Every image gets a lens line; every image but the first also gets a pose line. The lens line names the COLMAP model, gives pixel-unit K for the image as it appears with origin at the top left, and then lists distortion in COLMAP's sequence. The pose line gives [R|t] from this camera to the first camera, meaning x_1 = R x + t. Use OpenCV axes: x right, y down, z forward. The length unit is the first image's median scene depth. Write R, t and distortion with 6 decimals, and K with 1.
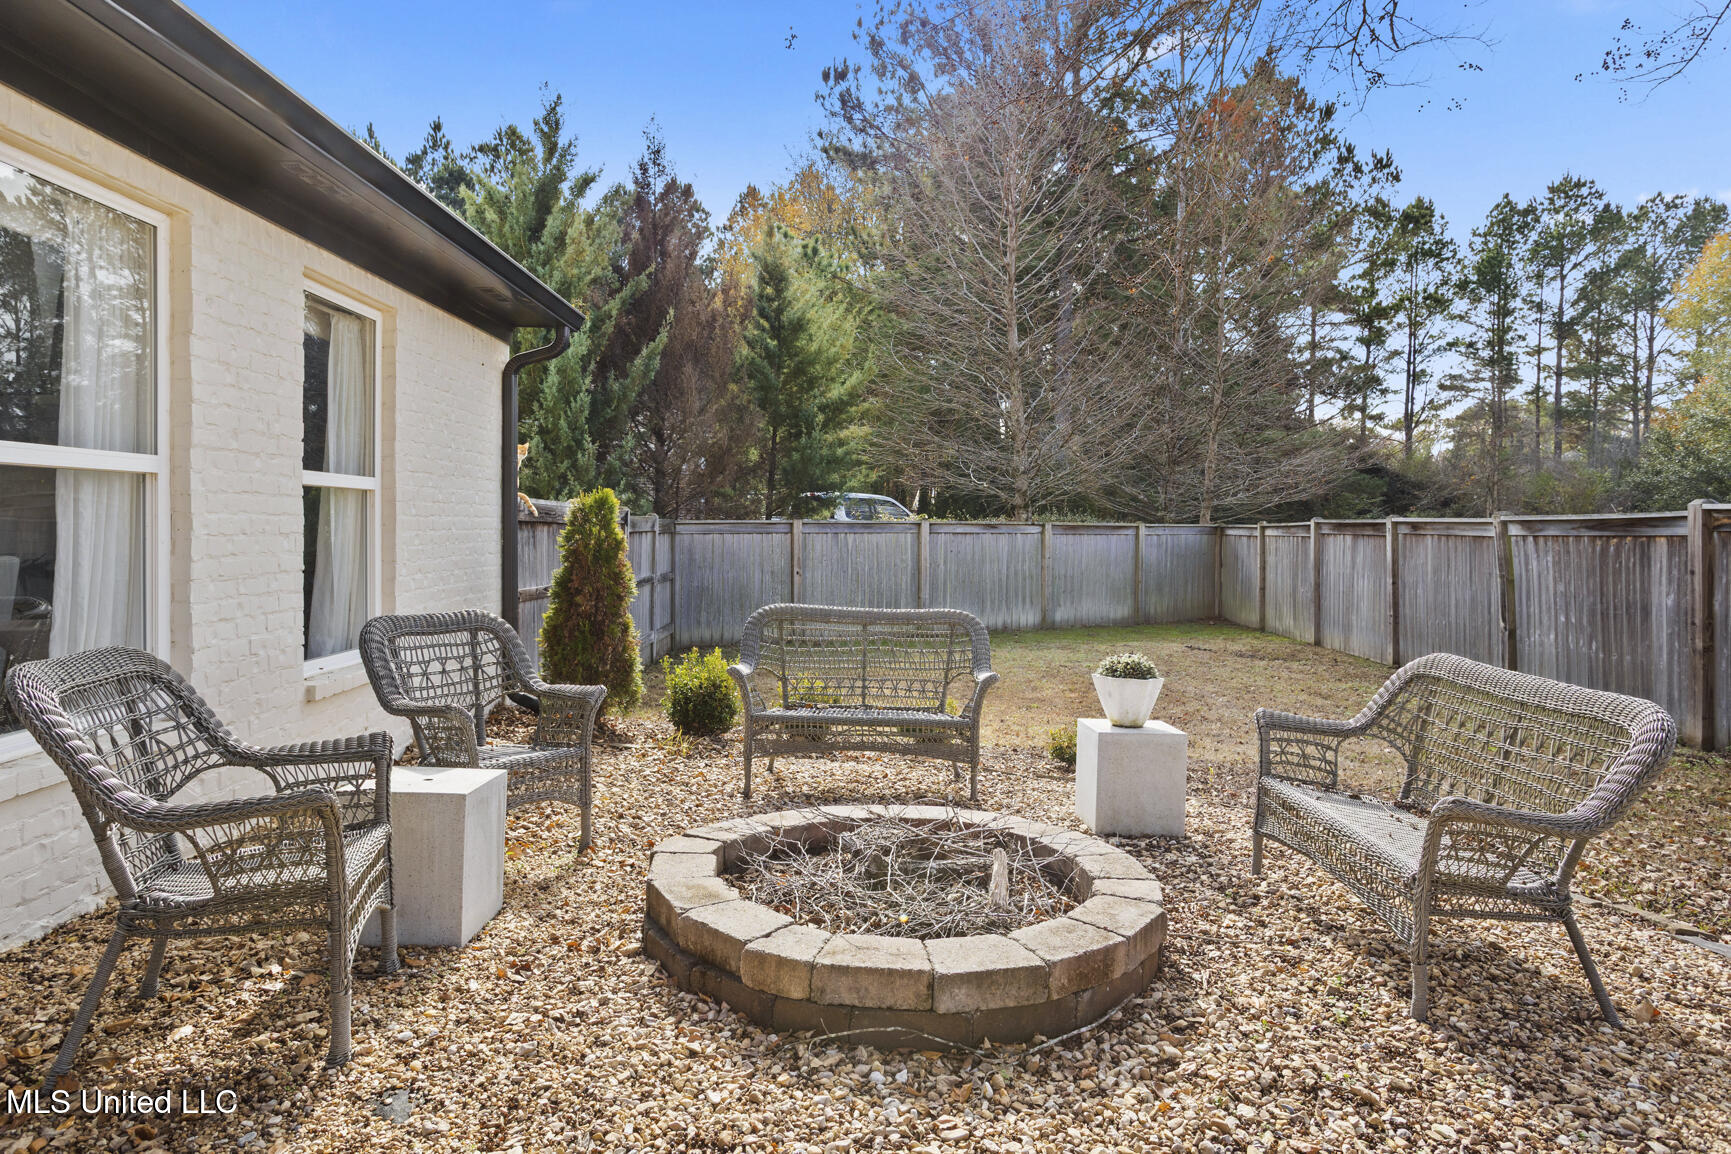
lens RADIAL K [[1034.1, 0, 864.8], [0, 1034.1, 544.8], [0, 0, 1]] dist [0.004228, 0.002448]
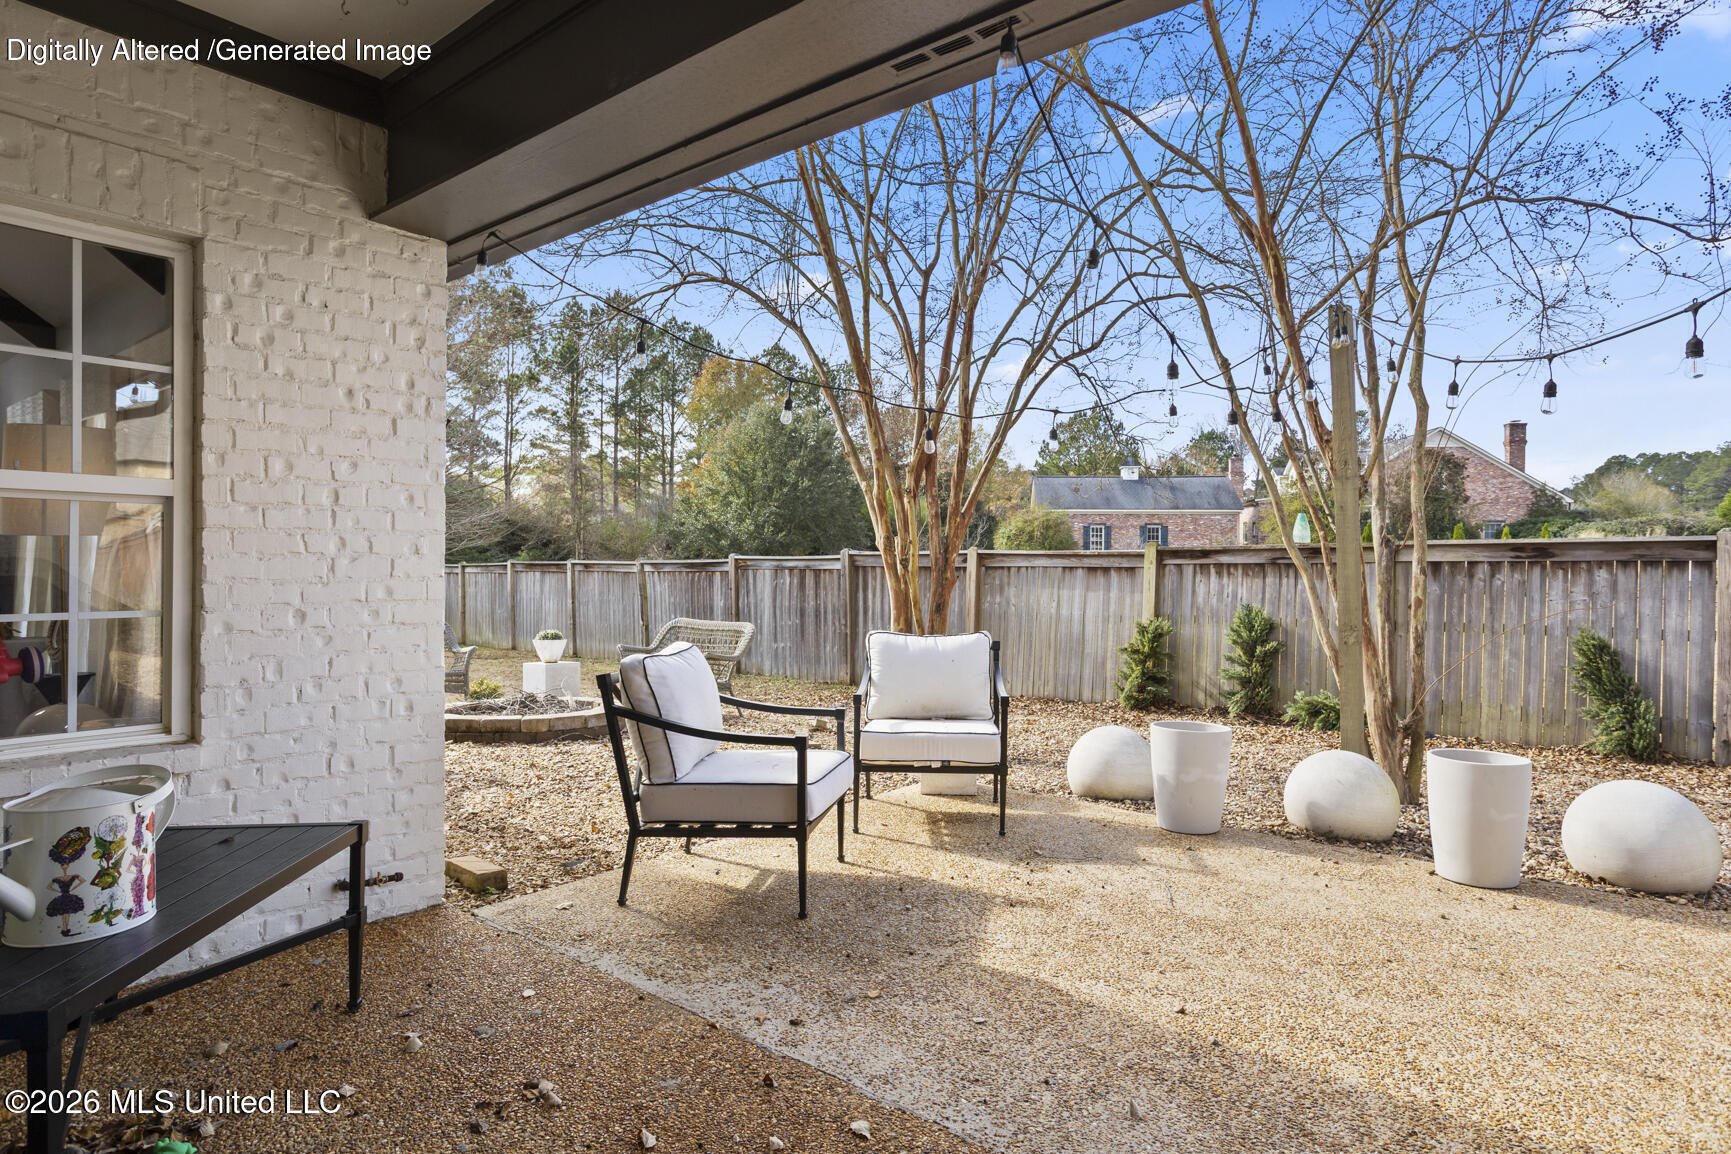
lens RADIAL K [[1034.1, 0, 864.8], [0, 1034.1, 544.8], [0, 0, 1]] dist [0.004228, 0.002448]
pose [[0.665347, 0.006118, 0.746509, -0.087306], [0.018086, 0.999541, -0.024312, -0.000924], [-0.746315, 0.029677, 0.664931, -0.088419]]
